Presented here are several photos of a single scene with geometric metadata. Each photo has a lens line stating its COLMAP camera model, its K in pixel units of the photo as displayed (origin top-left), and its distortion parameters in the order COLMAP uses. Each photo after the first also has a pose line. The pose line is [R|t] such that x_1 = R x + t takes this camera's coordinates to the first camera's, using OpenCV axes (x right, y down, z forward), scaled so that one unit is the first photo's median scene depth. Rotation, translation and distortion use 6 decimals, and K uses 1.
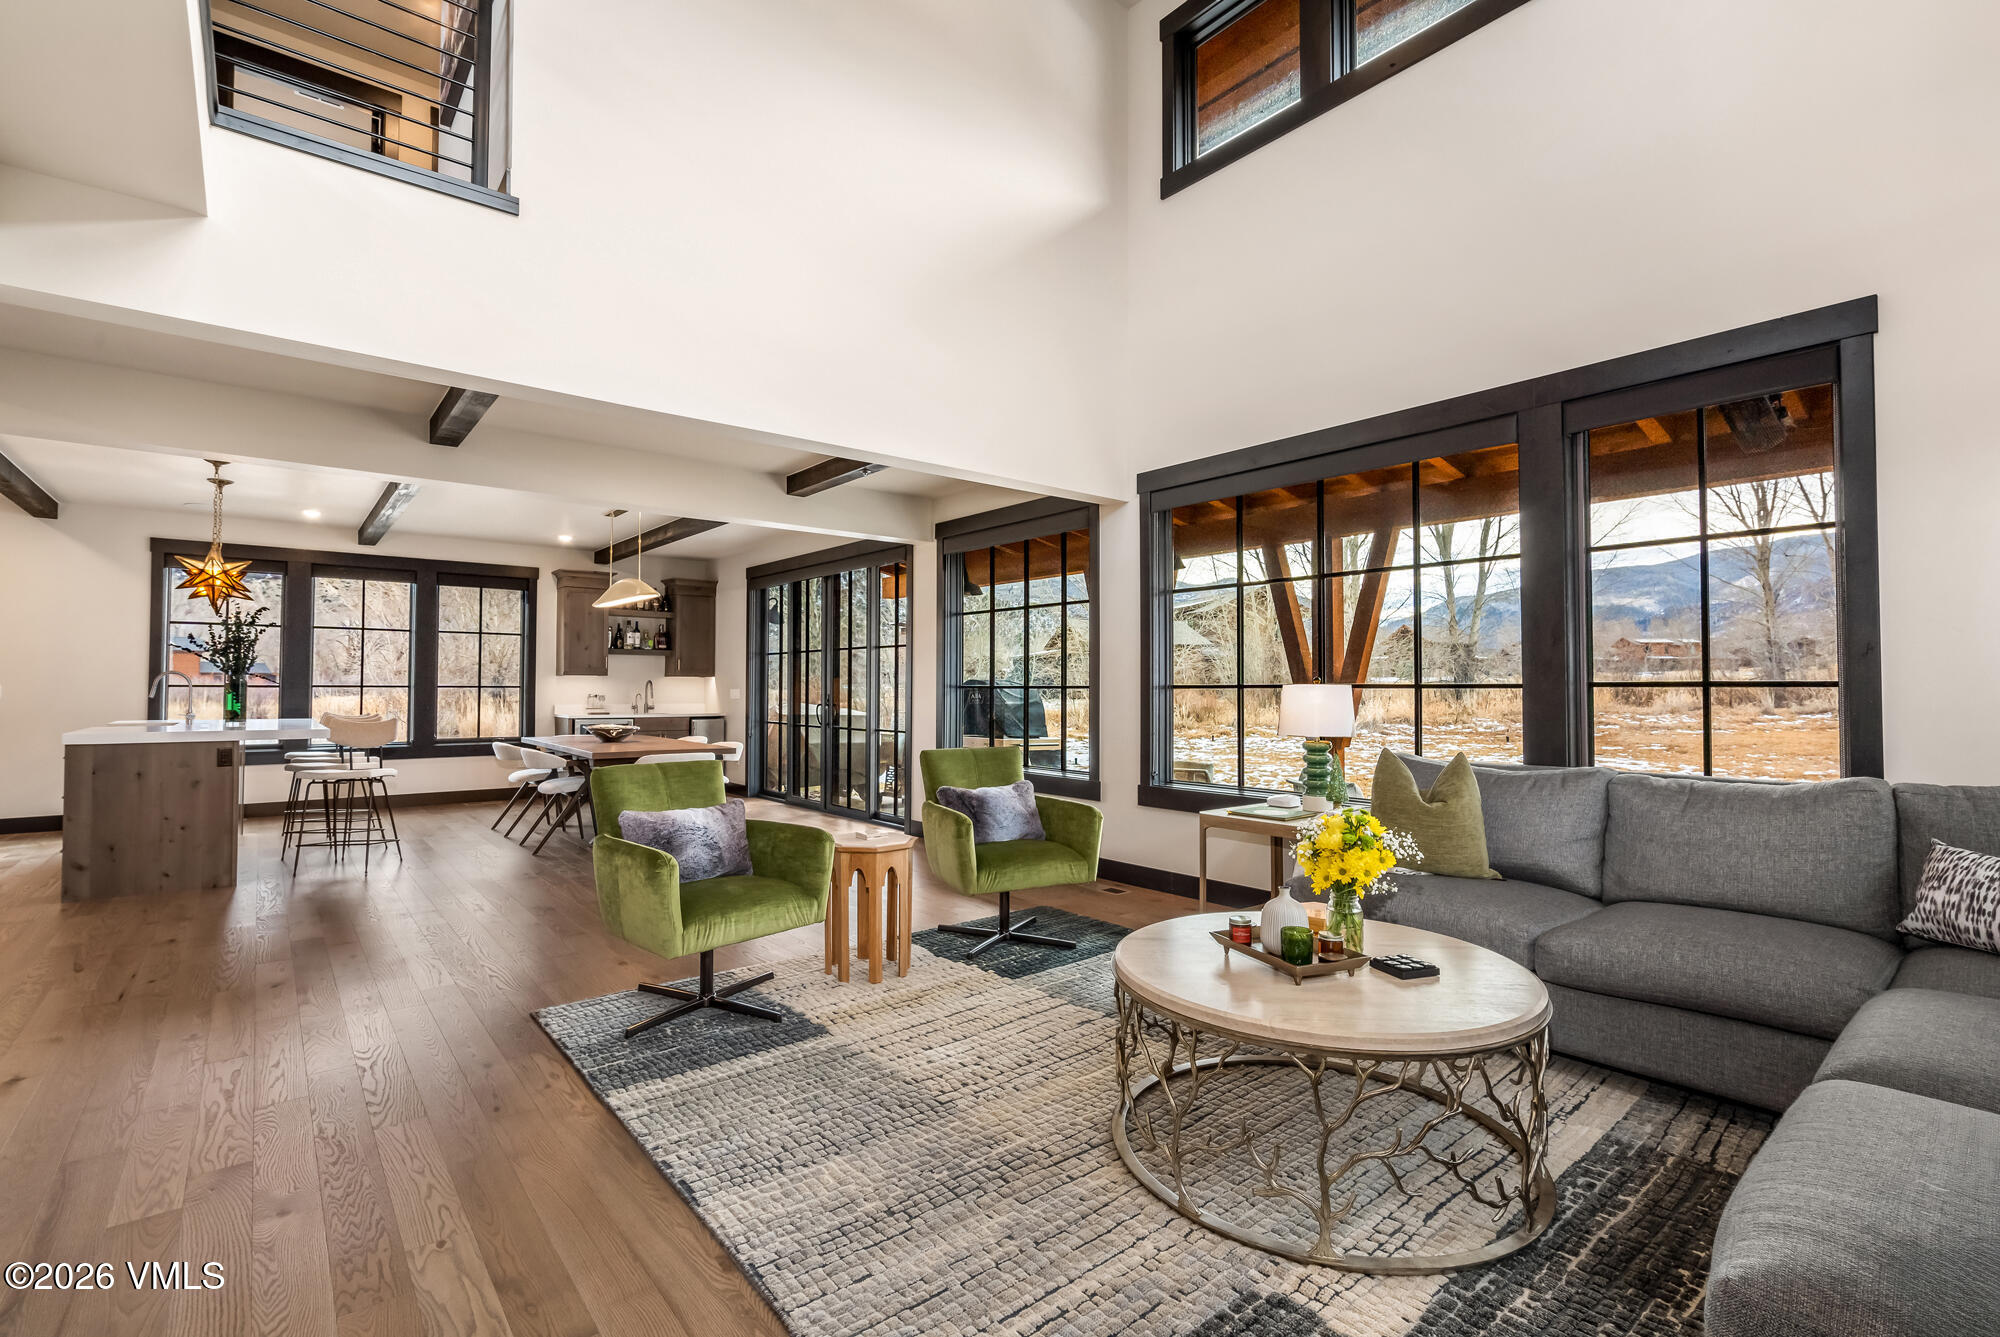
lens RADIAL K [[890.4, 0, 1000.0], [0, 890.4, 668.5], [0, 0, 1]] dist [-0.001089, 0.000149]
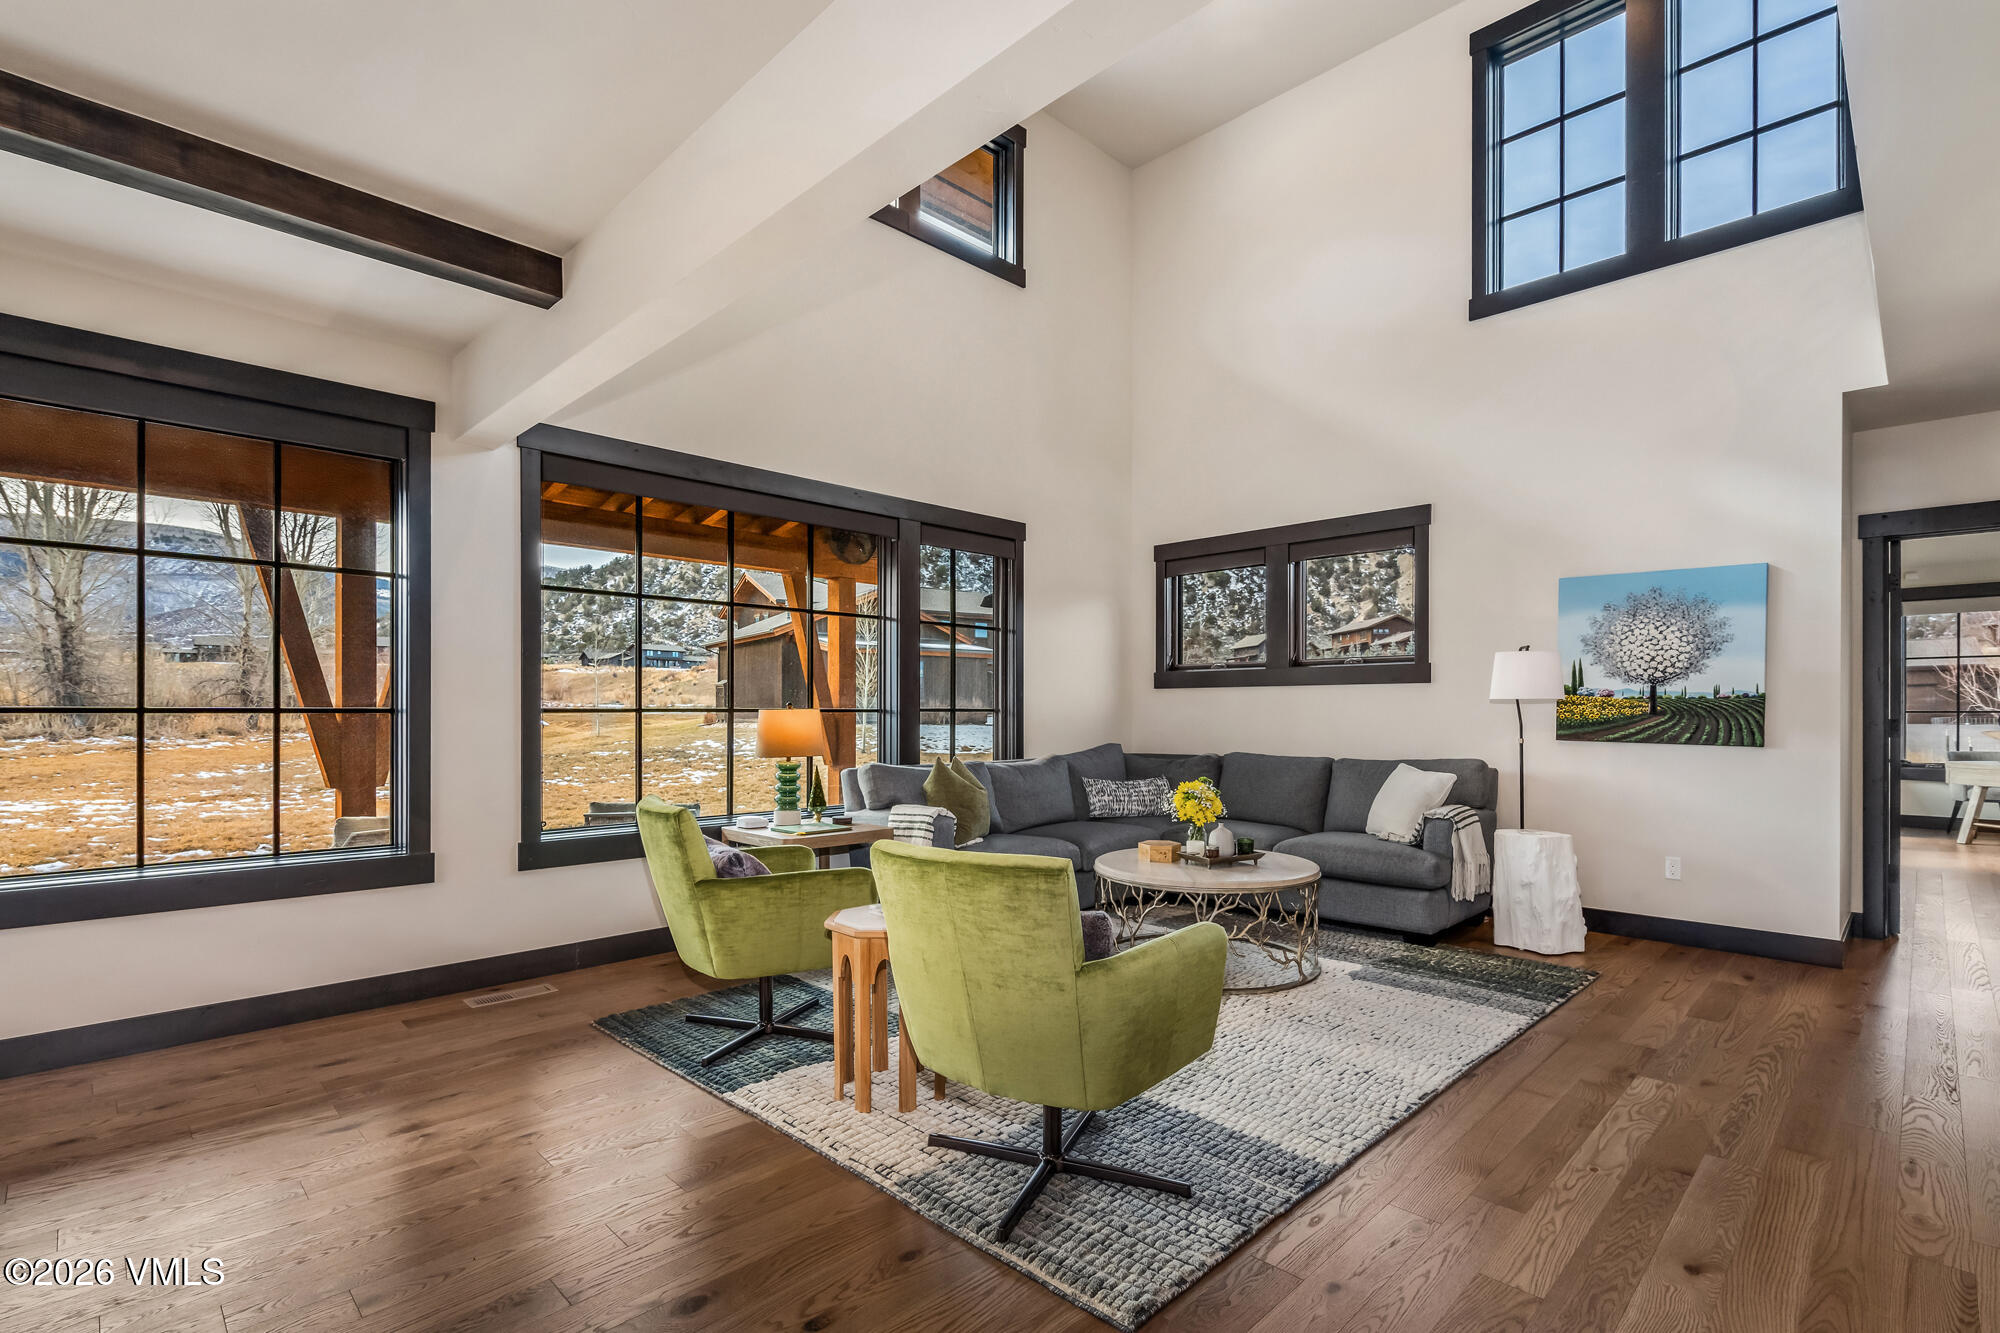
lens RADIAL K [[931.4, 0, 1001.4], [0, 931.4, 715.0], [0, 0, 1]] dist [-0.001532, 0.000259]
pose [[-0.089935, -0.001335, 0.995947, -1.242629], [-0.021238, 0.999774, -0.000578, 0.031708], [-0.995721, -0.021204, -0.089943, 1.320457]]
